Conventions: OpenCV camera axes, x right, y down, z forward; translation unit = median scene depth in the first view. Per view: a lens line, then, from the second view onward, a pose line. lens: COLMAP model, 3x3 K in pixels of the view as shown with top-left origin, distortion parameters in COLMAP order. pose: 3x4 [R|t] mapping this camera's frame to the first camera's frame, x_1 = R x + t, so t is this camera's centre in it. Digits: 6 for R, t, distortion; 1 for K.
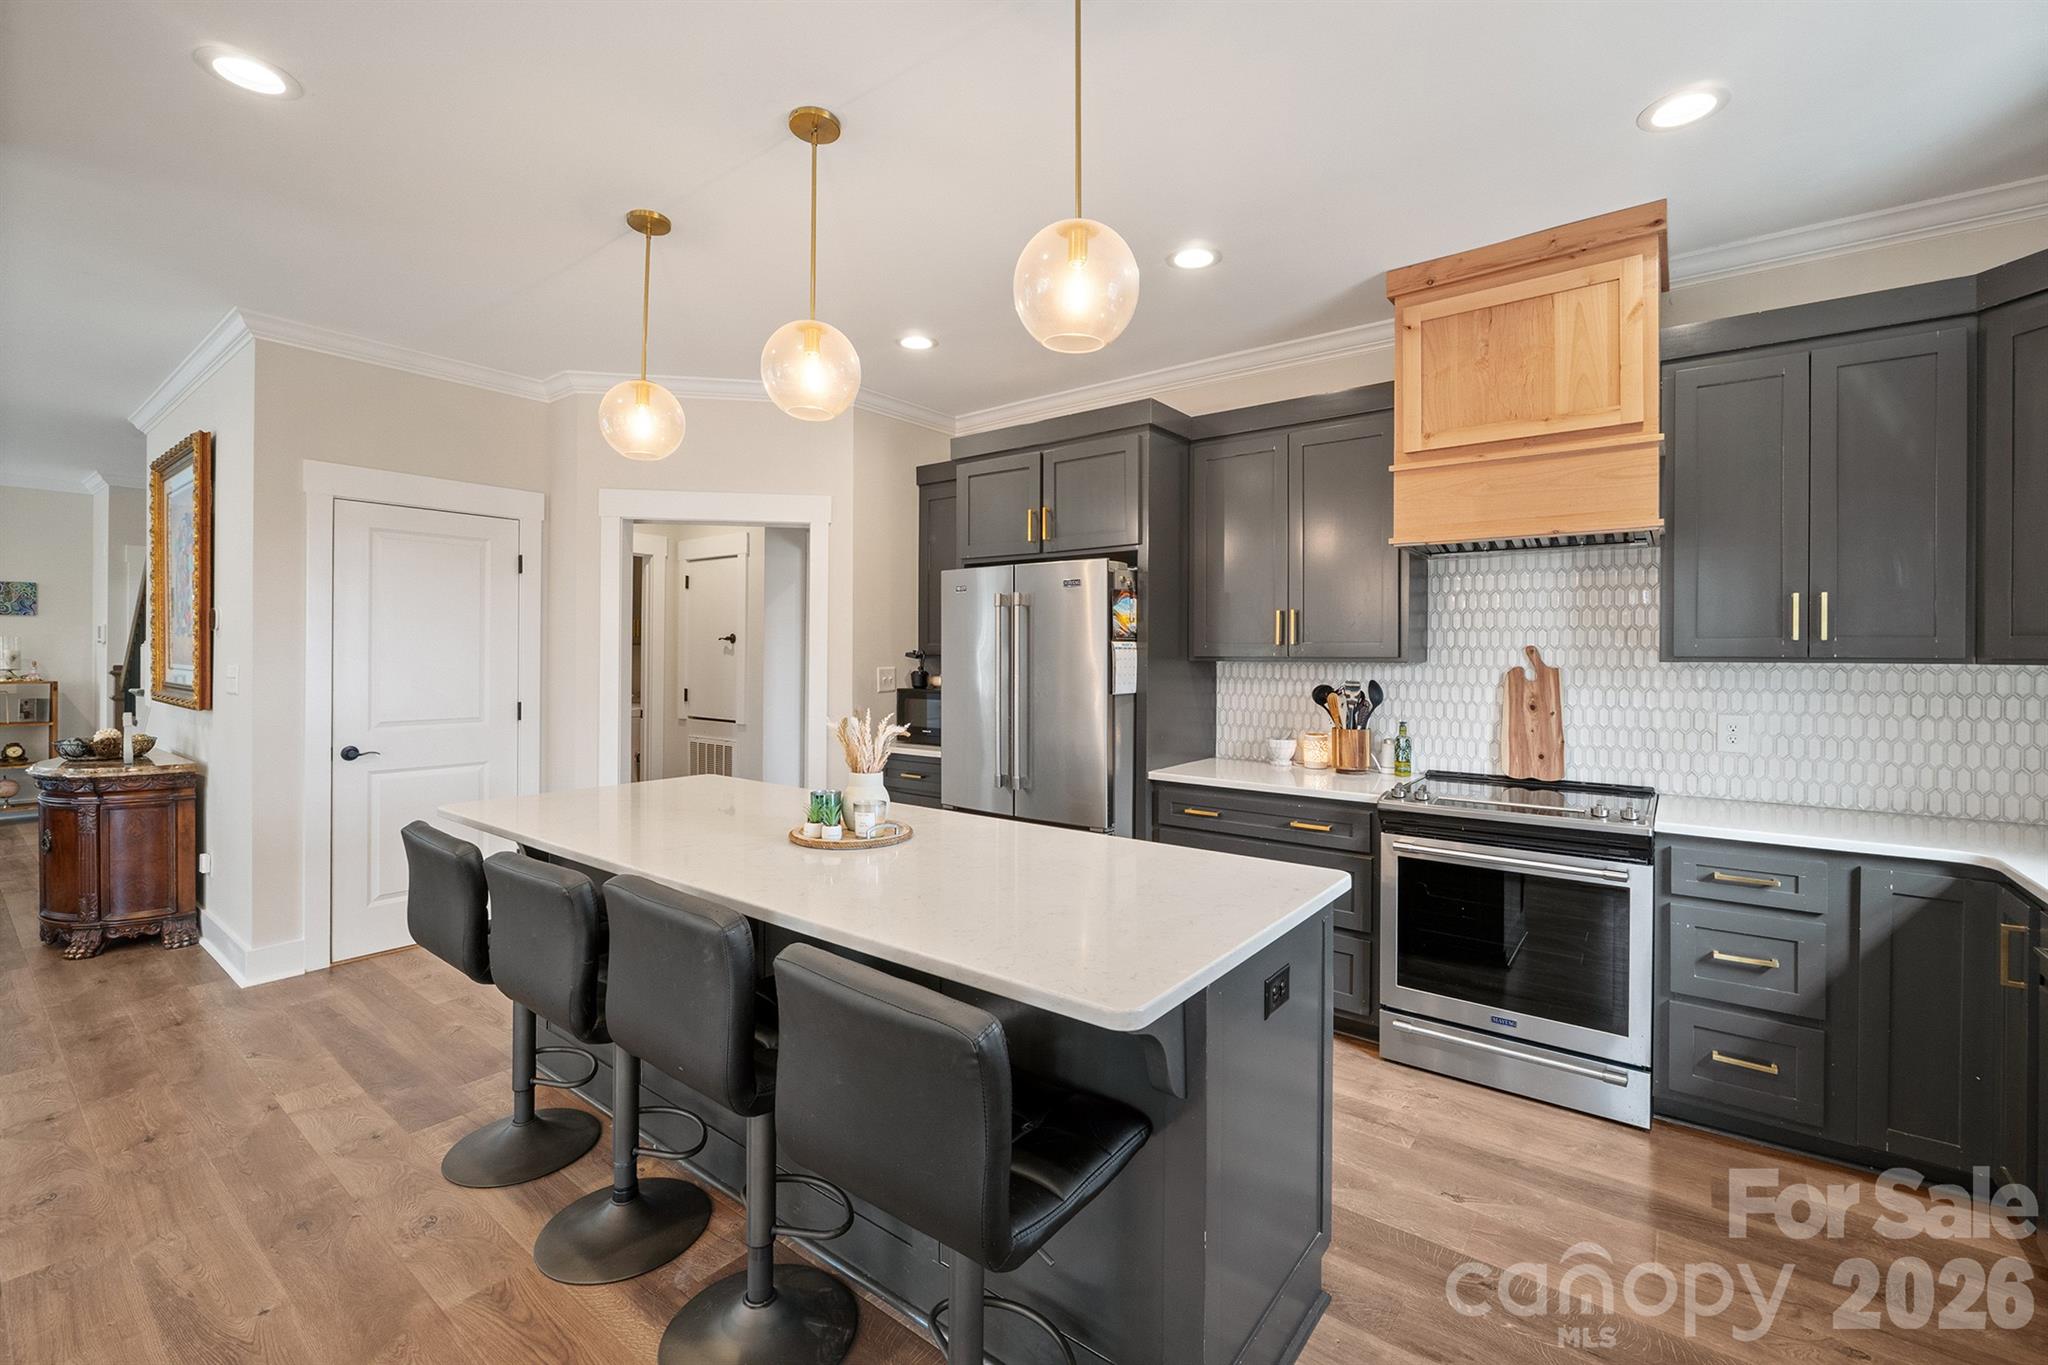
lens RADIAL K [[865.9, 0, 1033.2], [0, 865.9, 656.4], [0, 0, 1]] dist [-0.007662, 0.001271]
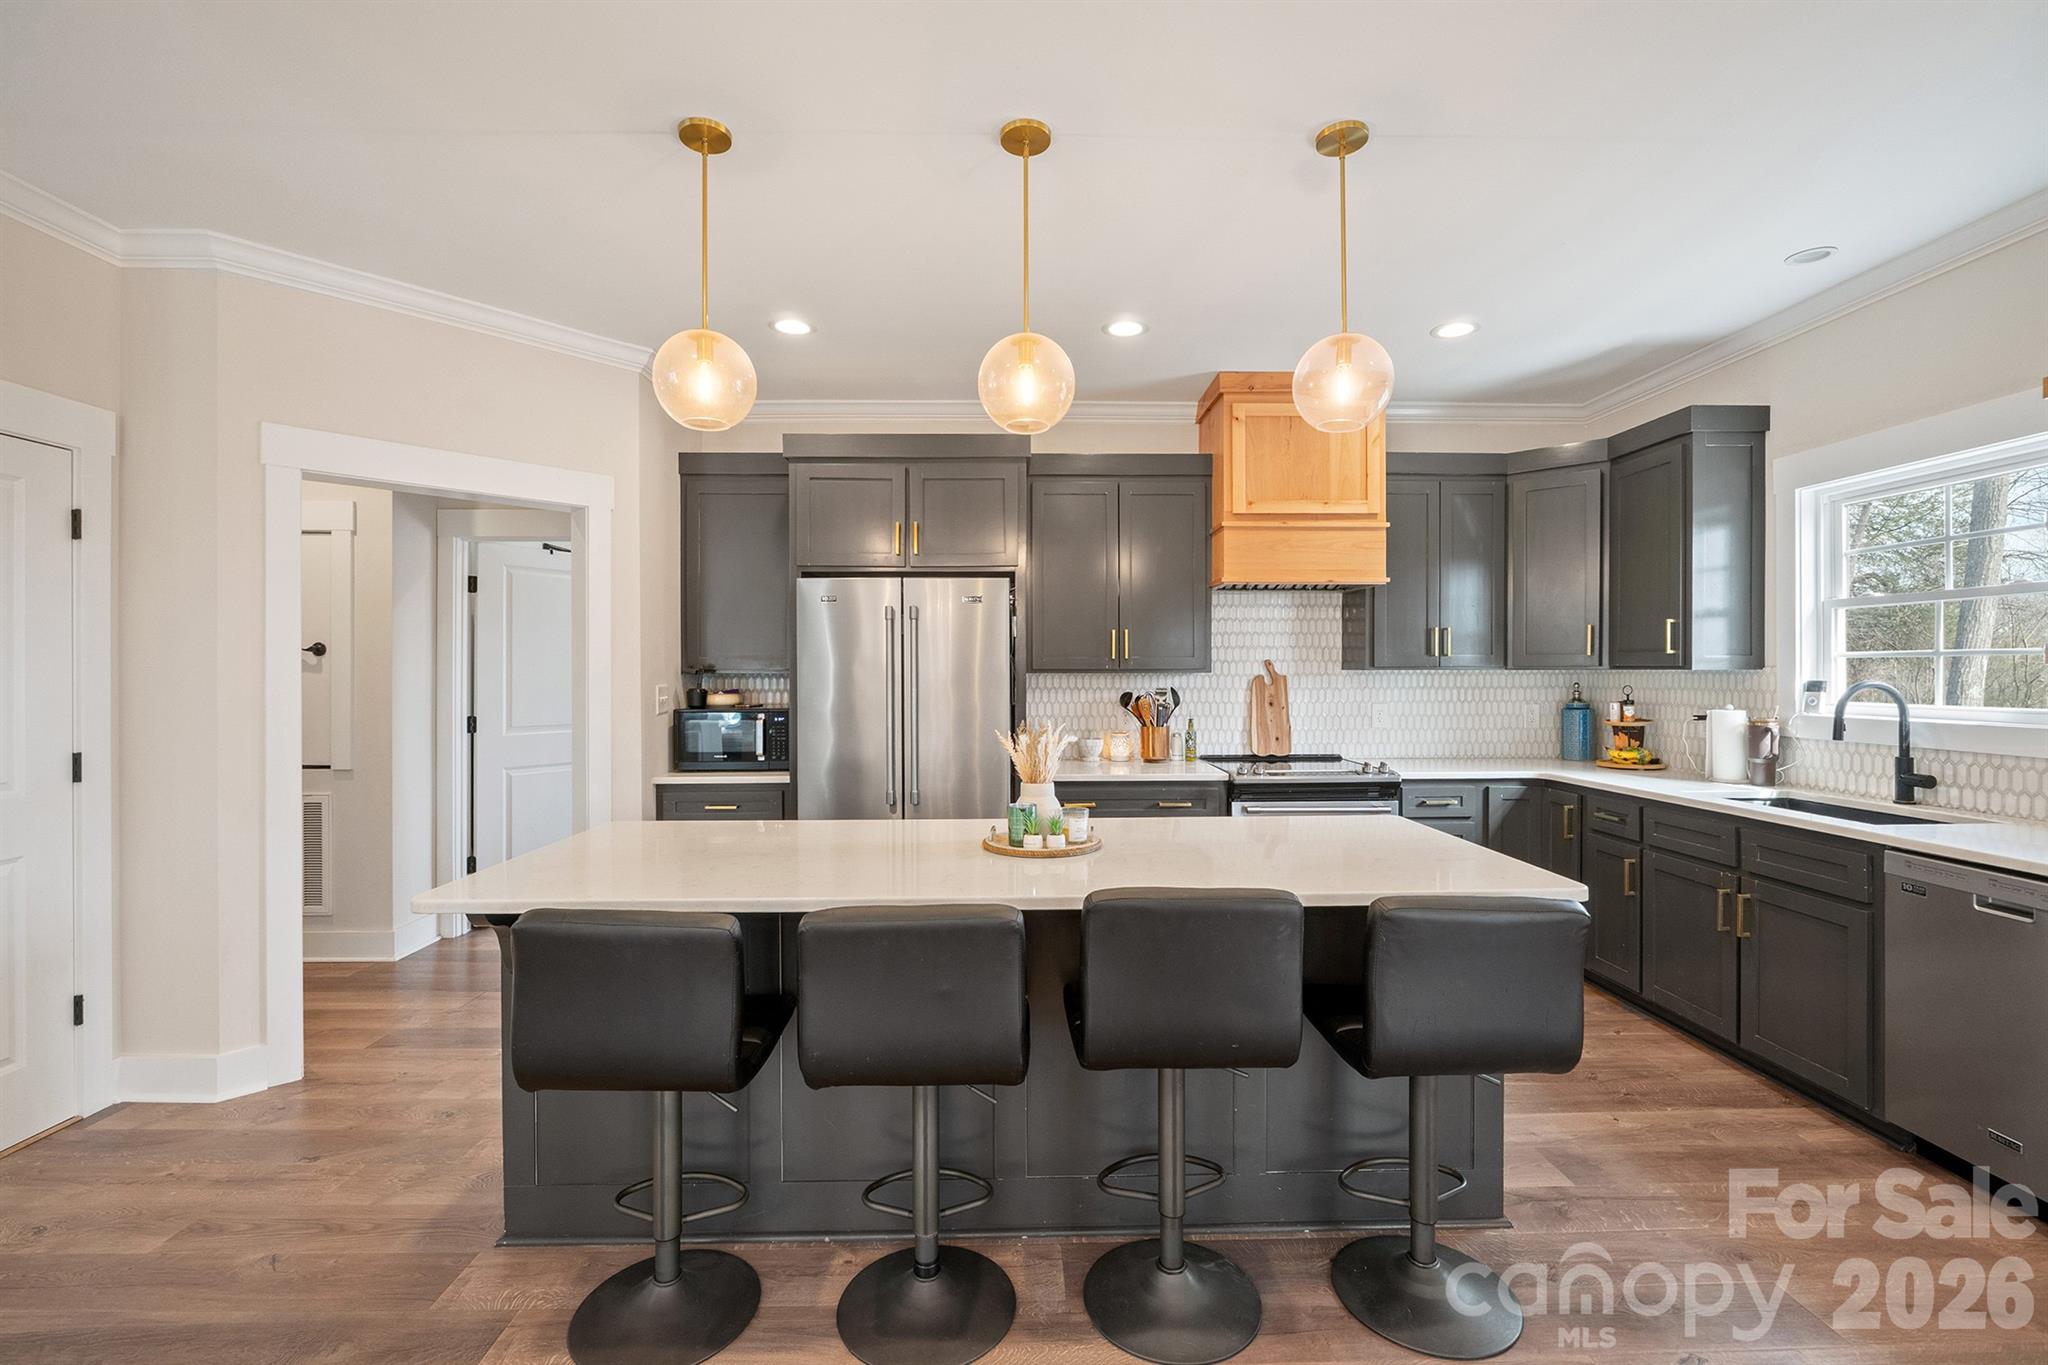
lens RADIAL K [[865.9, 0, 1039.8], [0, 865.9, 682.5], [0, 0, 1]] dist [-0.007662, 0.001271]
pose [[0.778499, -0.014929, 0.627468, -0.603807], [0.007997, 0.999872, 0.013868, 0.002002], [-0.627595, -0.005778, 0.778519, 0.149014]]
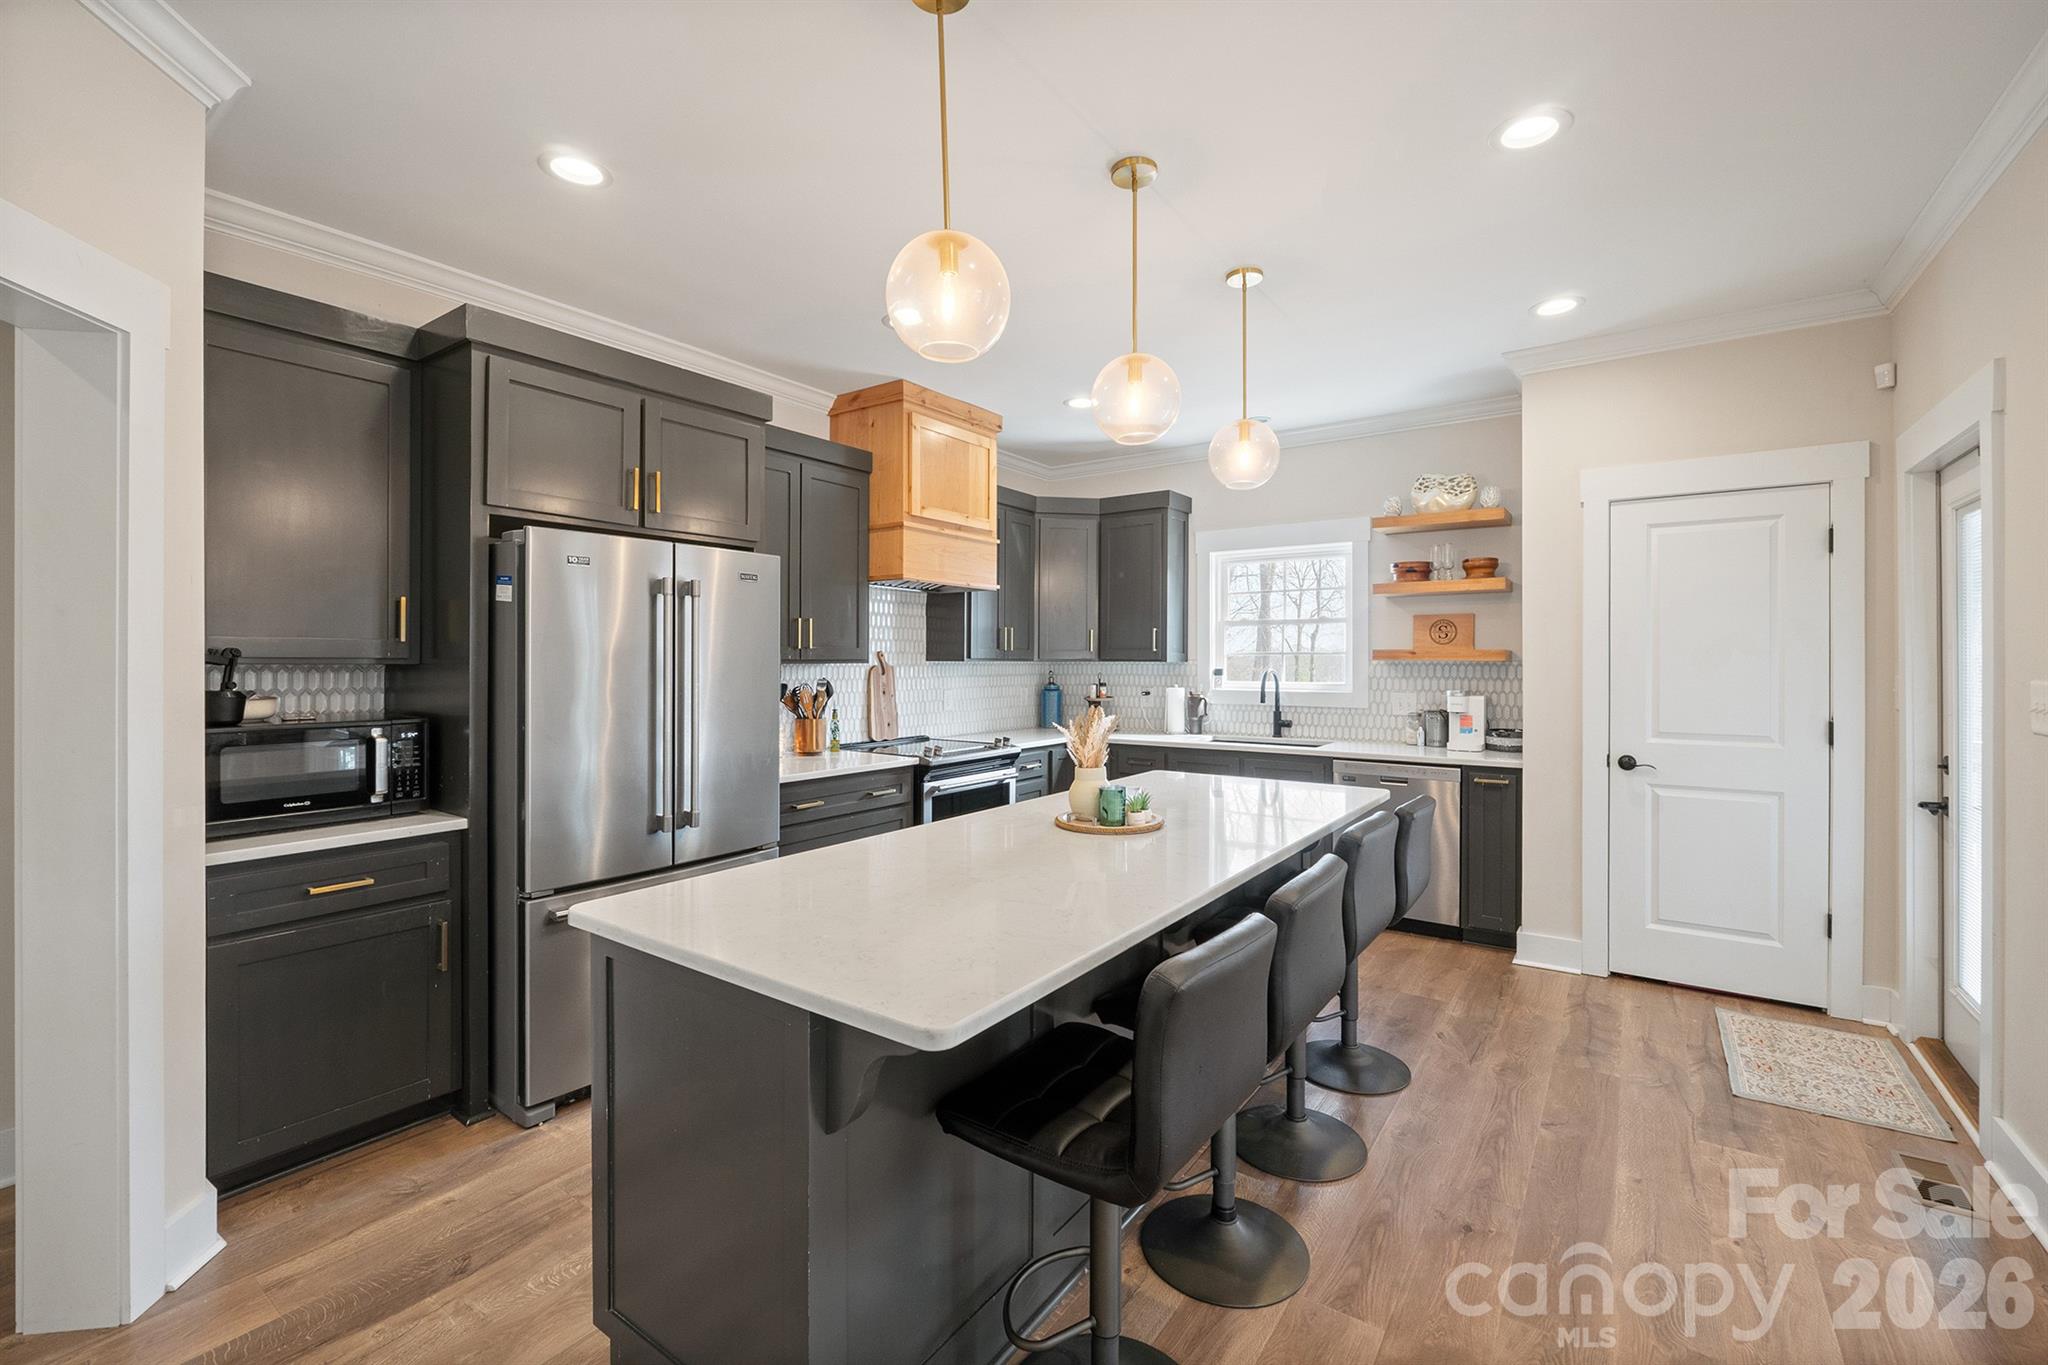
lens RADIAL K [[865.9, 0, 1024.4], [0, 865.9, 665.1], [0, 0, 1]] dist [-0.007662, 0.001271]
pose [[-0.041653, -0.010540, 0.999077, -0.947550], [-0.000548, 0.999944, 0.010526, -0.004501], [-0.999132, -0.000109, -0.041656, 0.837685]]
